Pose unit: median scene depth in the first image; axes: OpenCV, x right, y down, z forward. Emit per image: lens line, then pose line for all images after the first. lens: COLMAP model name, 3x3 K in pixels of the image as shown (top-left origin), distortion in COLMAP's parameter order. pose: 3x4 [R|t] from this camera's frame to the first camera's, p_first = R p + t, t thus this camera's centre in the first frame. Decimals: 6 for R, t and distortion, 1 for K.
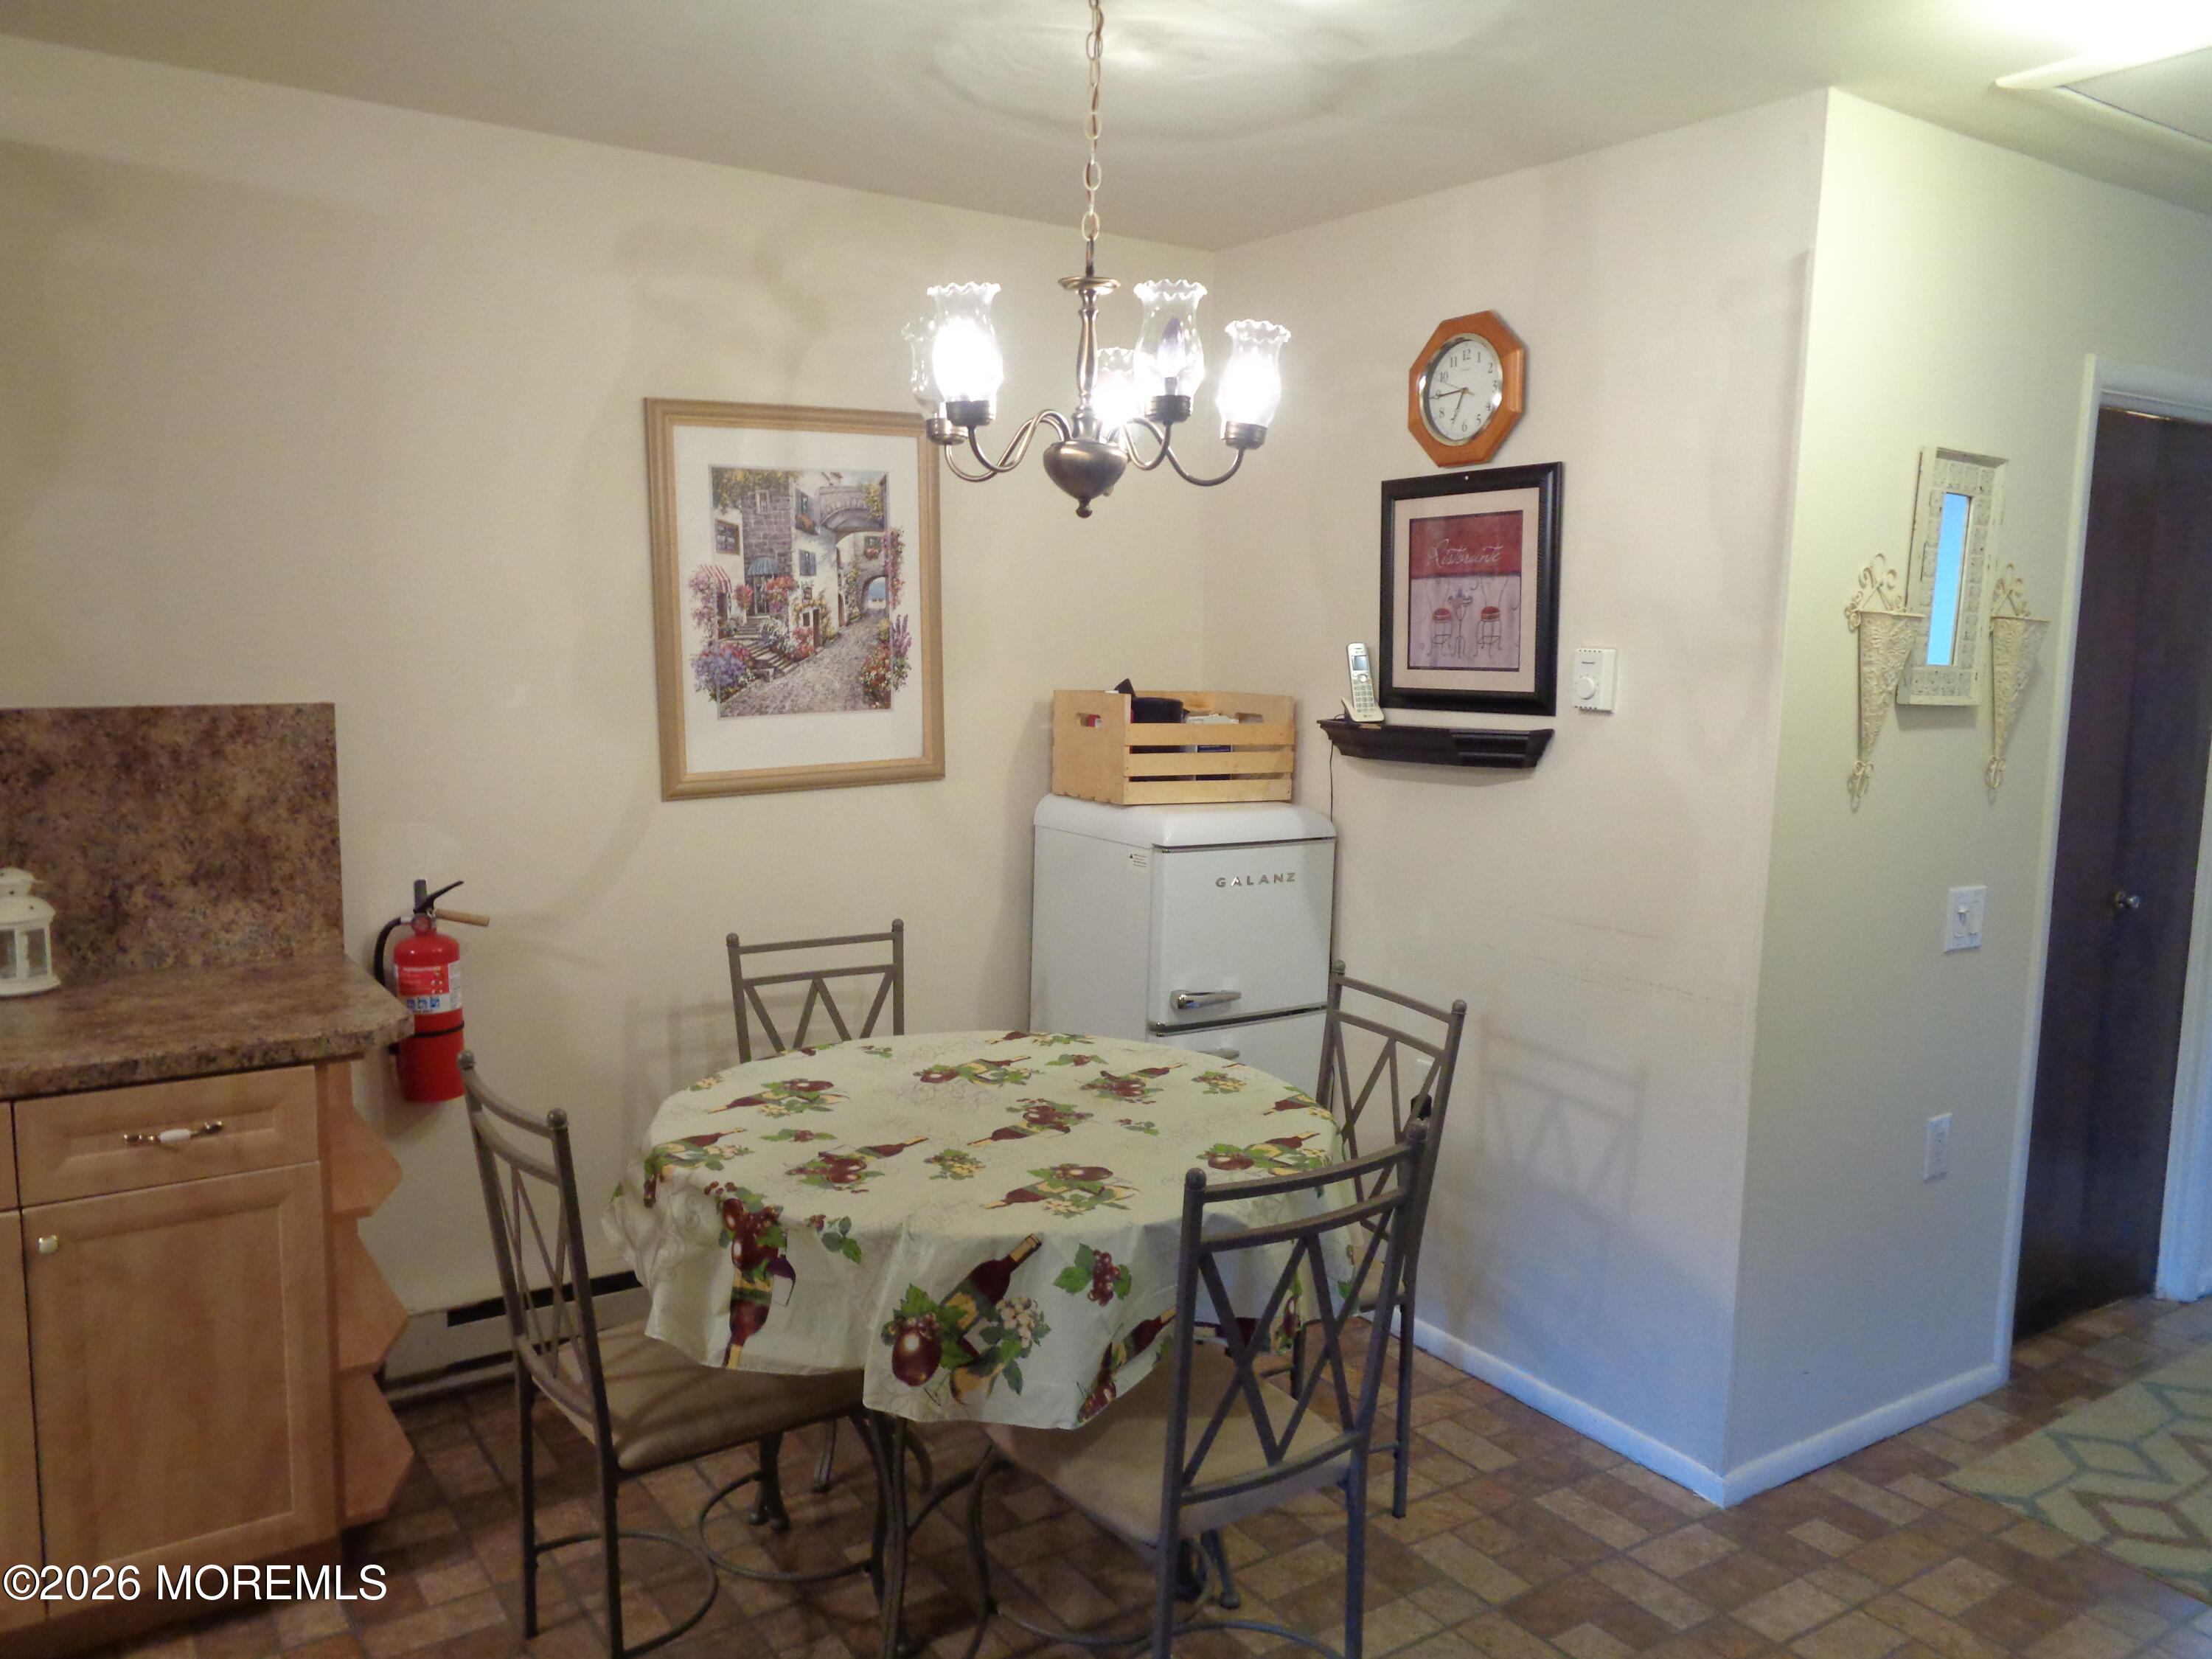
lens RADIAL K [[1680.2, 0, 1122.7], [0, 1680.2, 822.9], [0, 0, 1]] dist [0.016598, -0.001038]
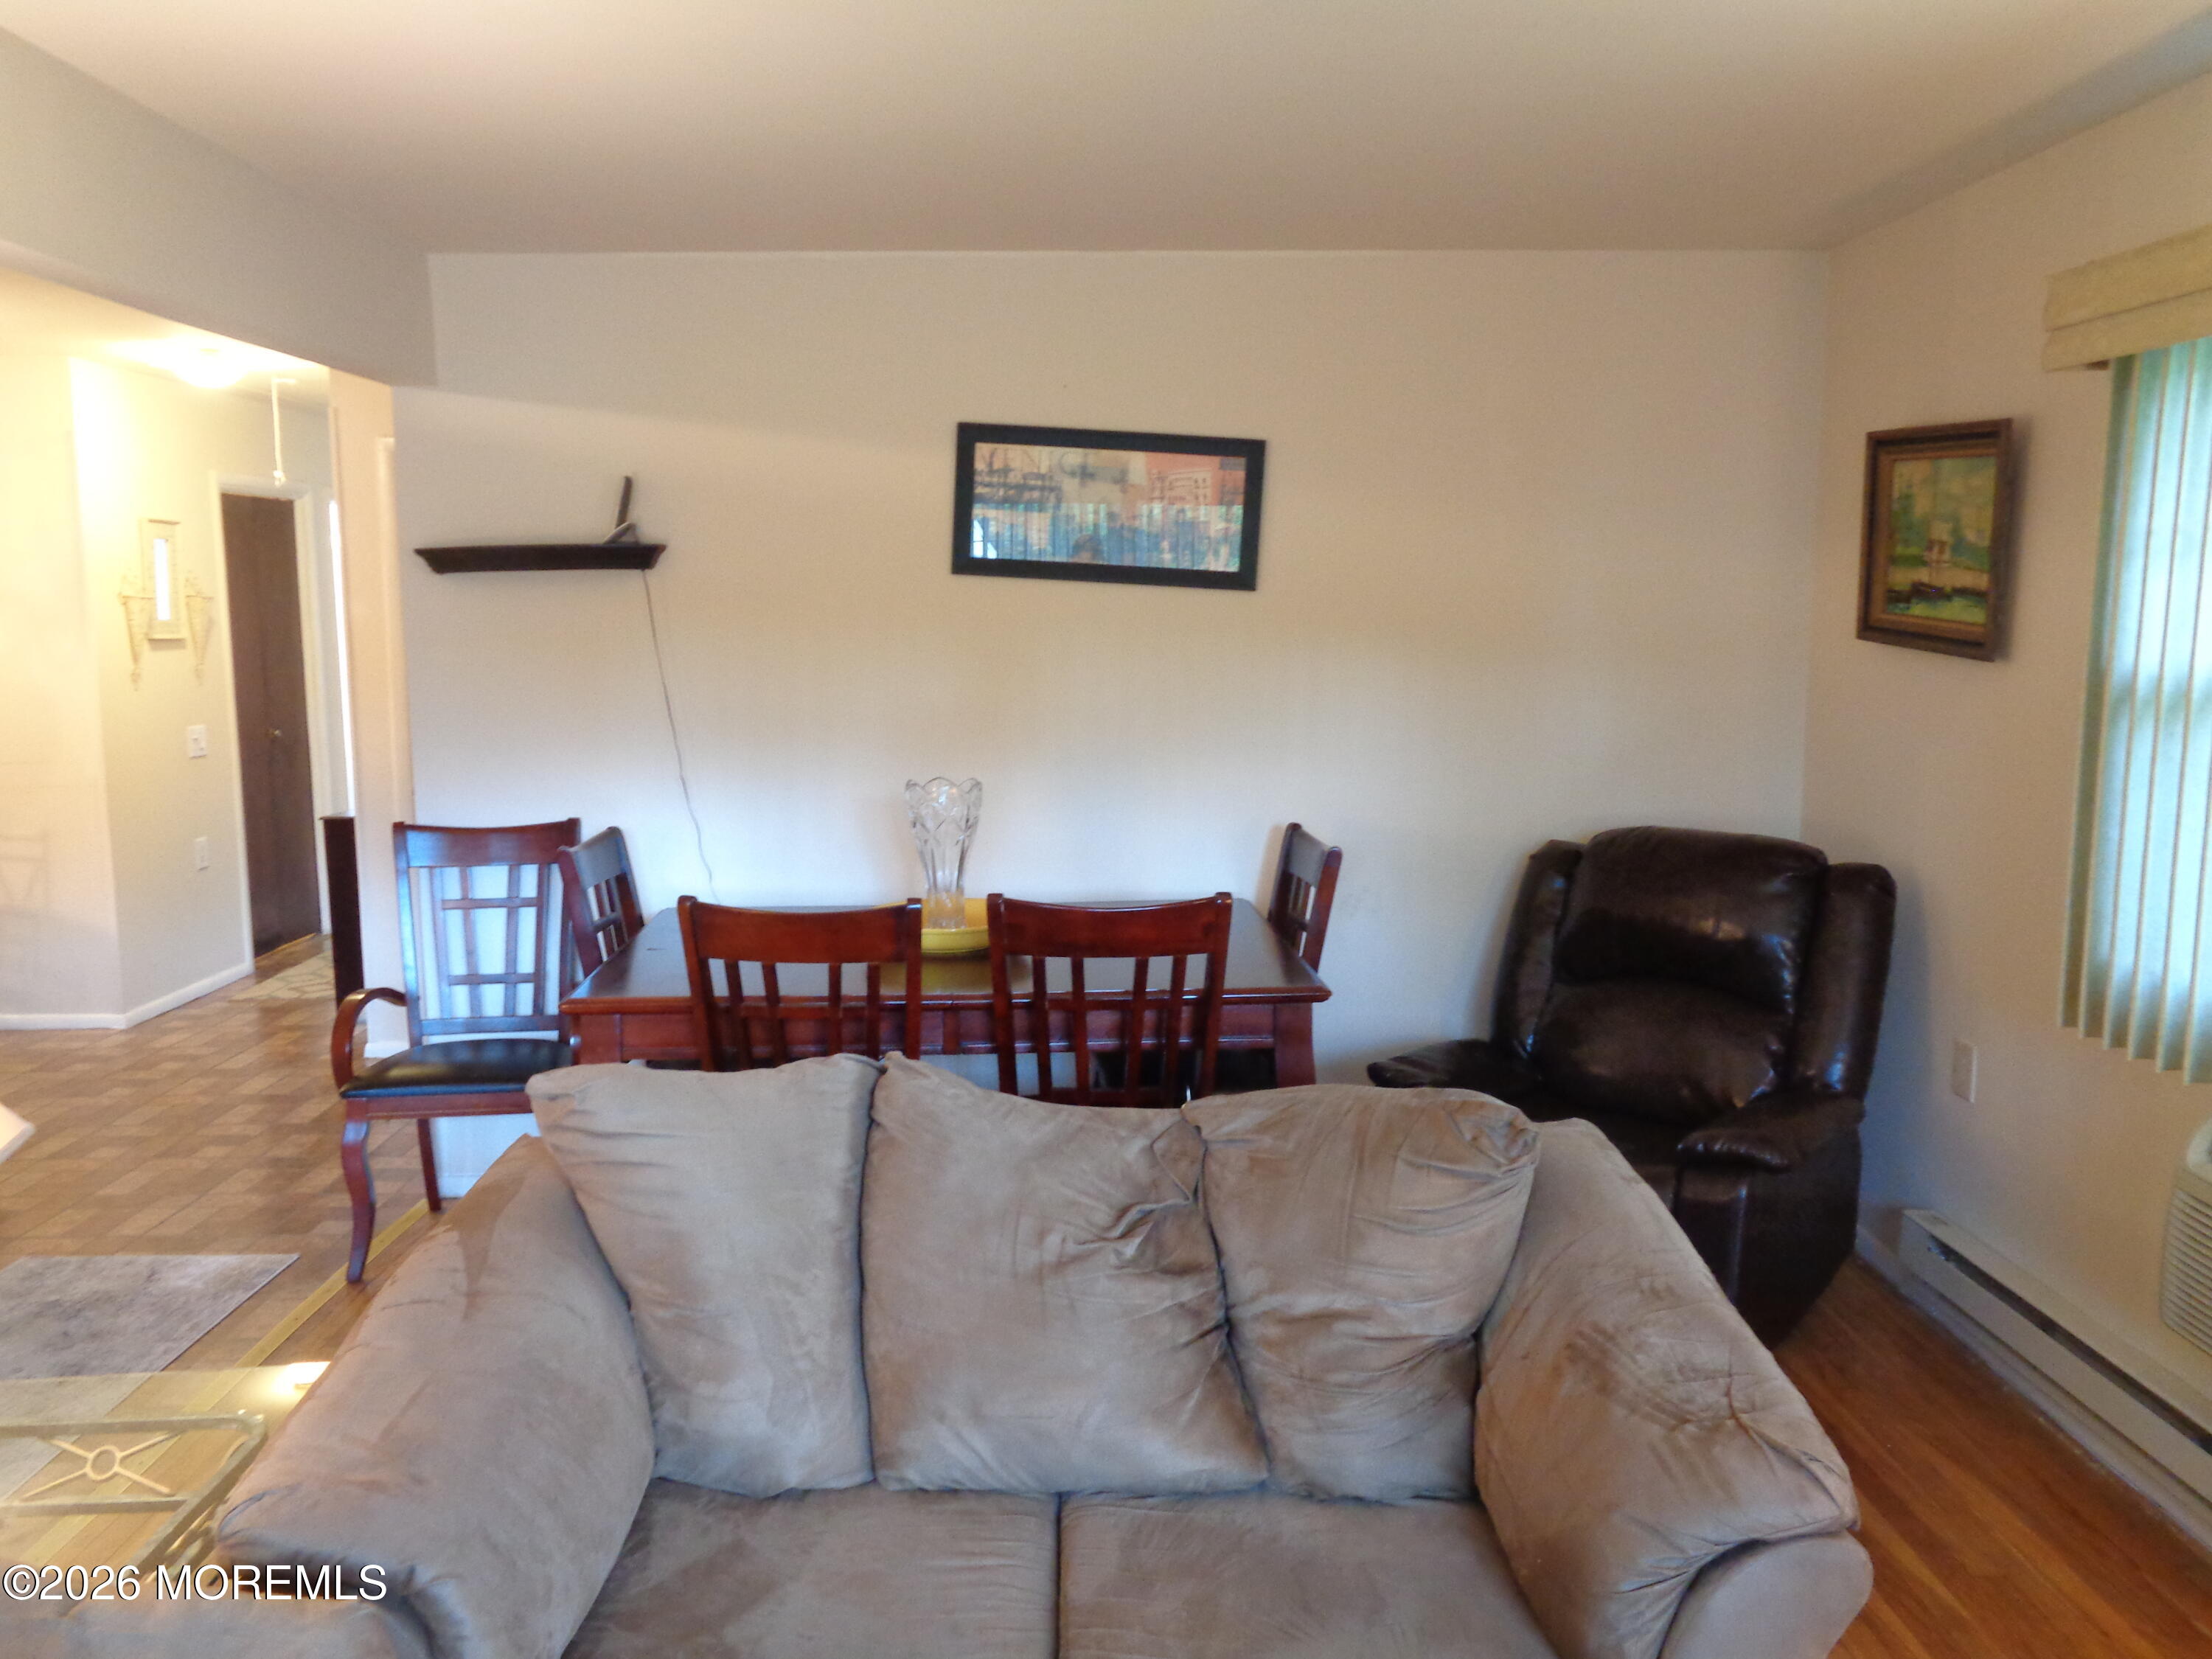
lens RADIAL K [[1680.2, 0, 1122.7], [0, 1680.2, 822.9], [0, 0, 1]] dist [0.016598, -0.001038]
pose [[0.555602, -0.136345, 0.820193, -0.605831], [0.117160, 0.989459, 0.085118, 0.115583], [-0.823152, 0.048802, 0.565720, -1.145324]]
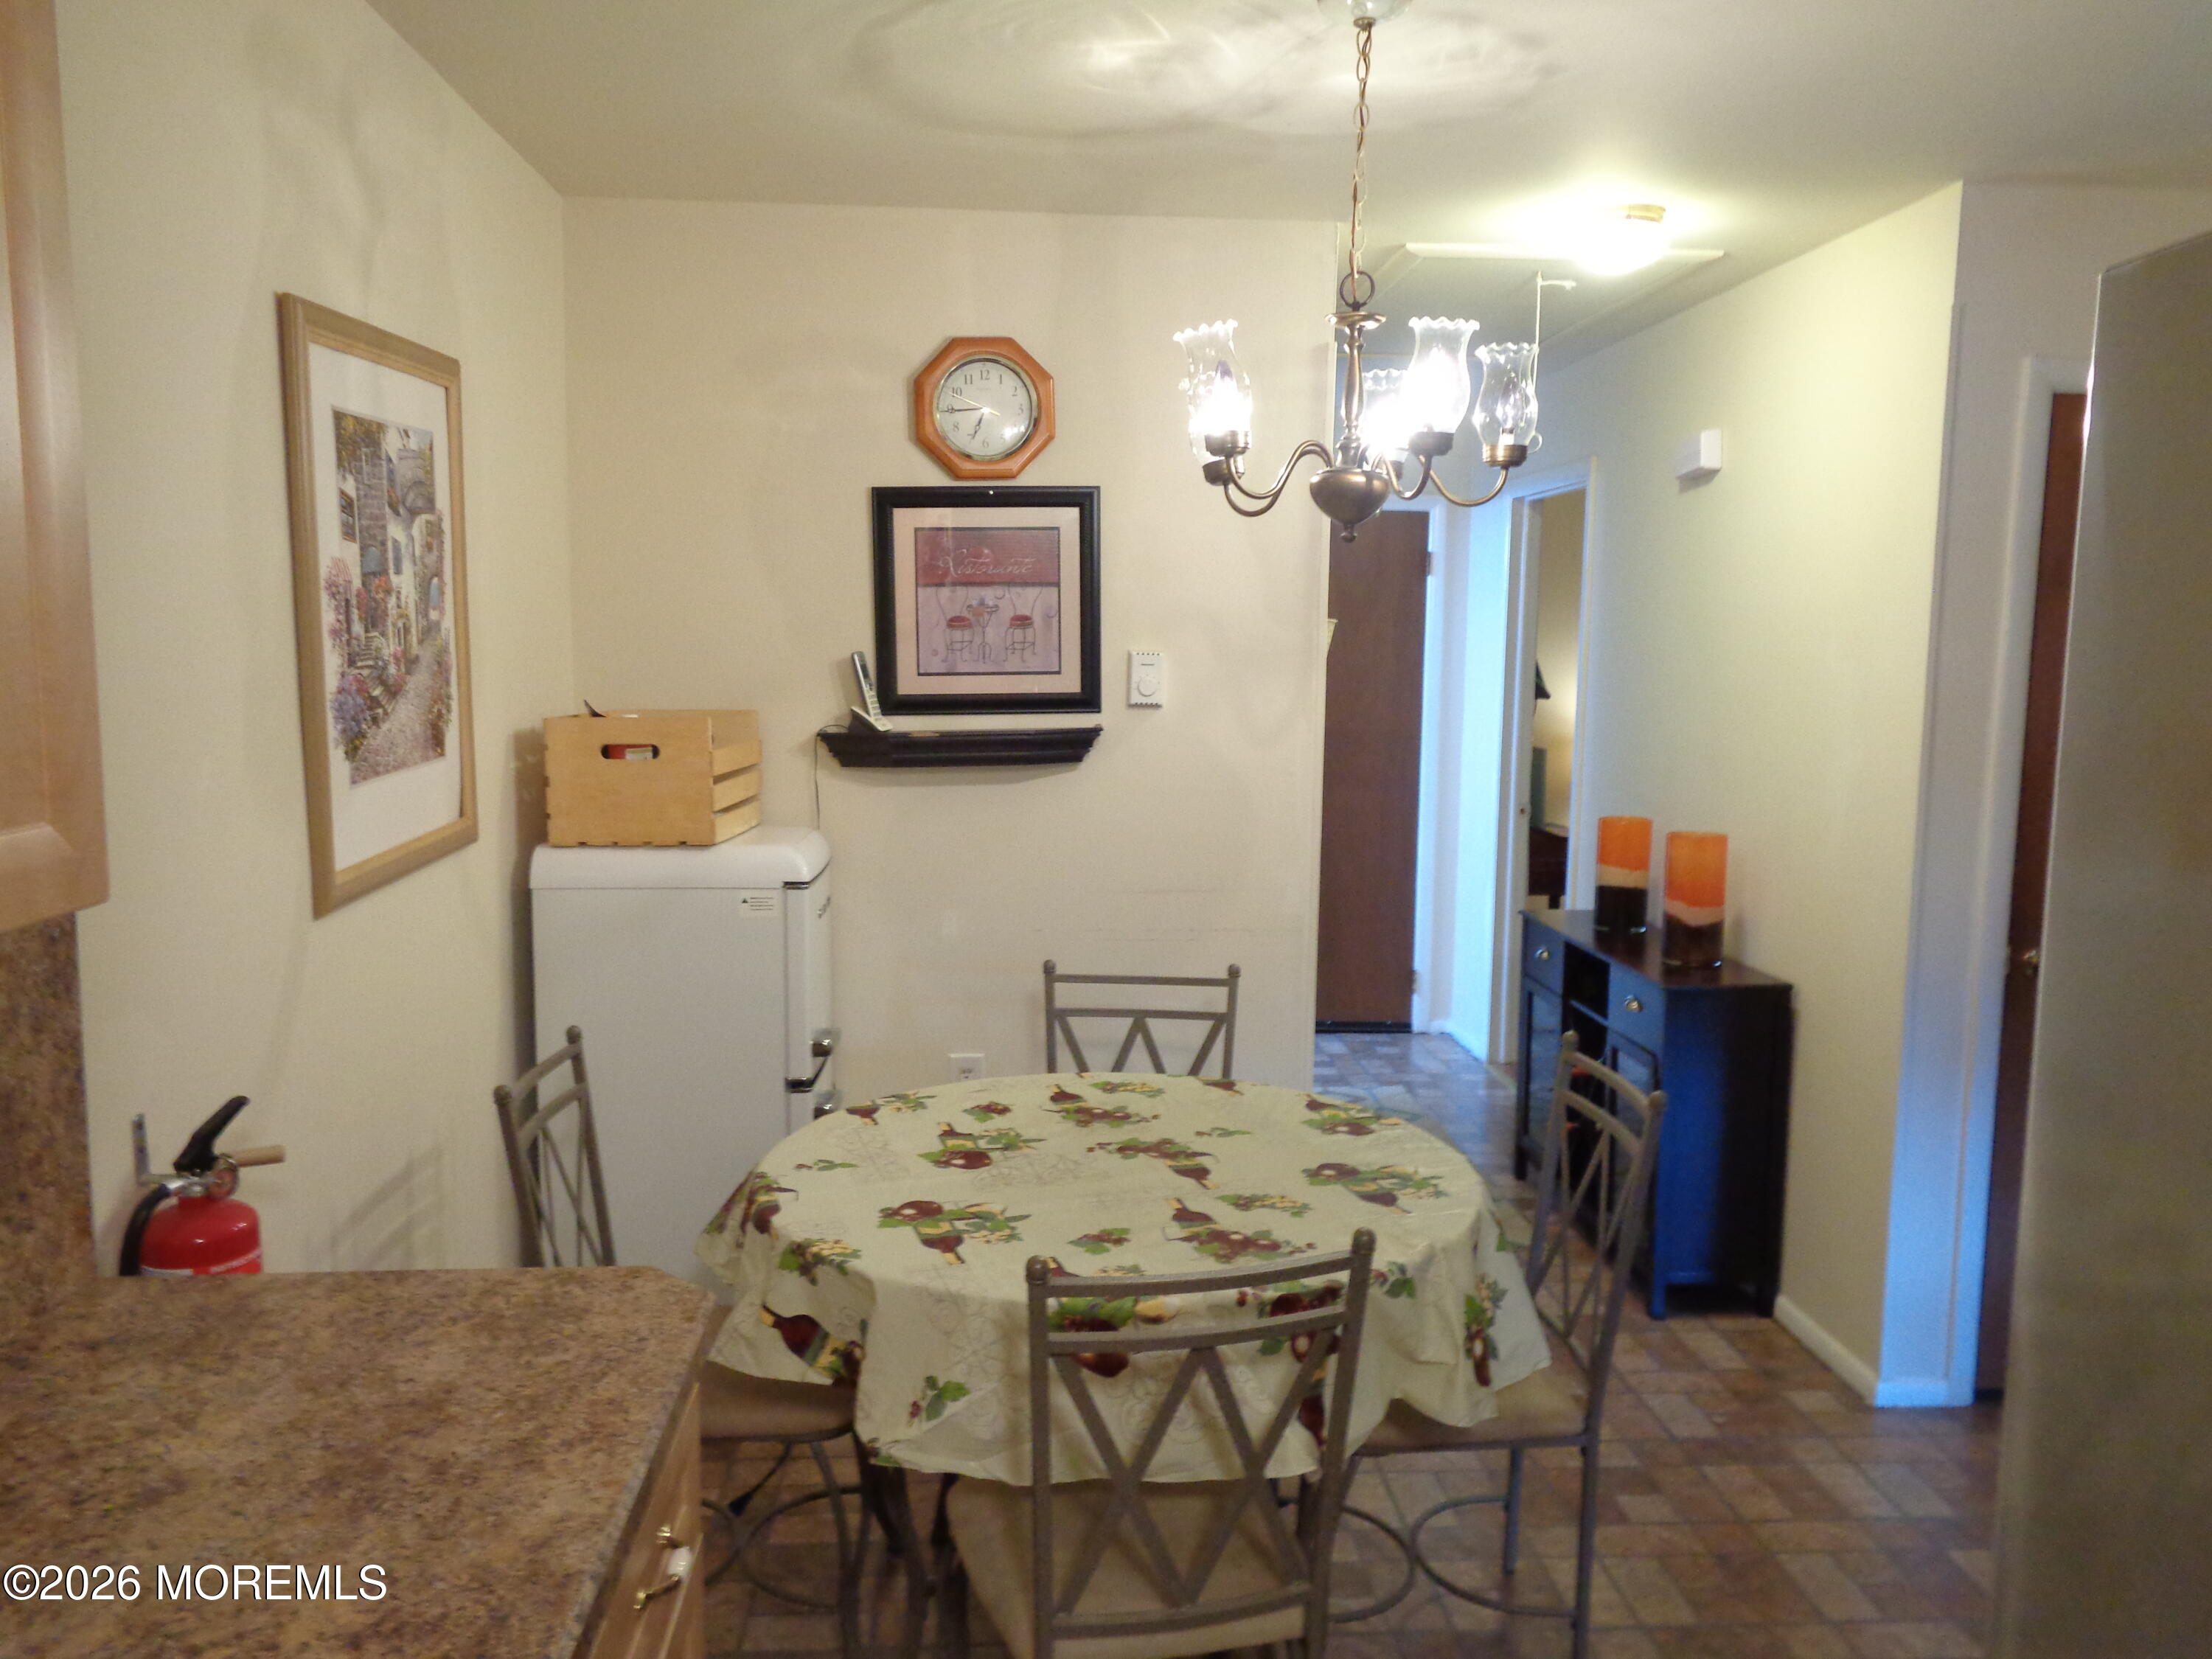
lens RADIAL K [[1680.2, 0, 1122.7], [0, 1680.2, 822.9], [0, 0, 1]] dist [0.016598, -0.001038]
pose [[0.507244, -0.111093, 0.854612, -0.720783], [0.102210, 0.992413, 0.068341, -0.067807], [-0.855720, 0.052684, 0.514750, 0.426523]]
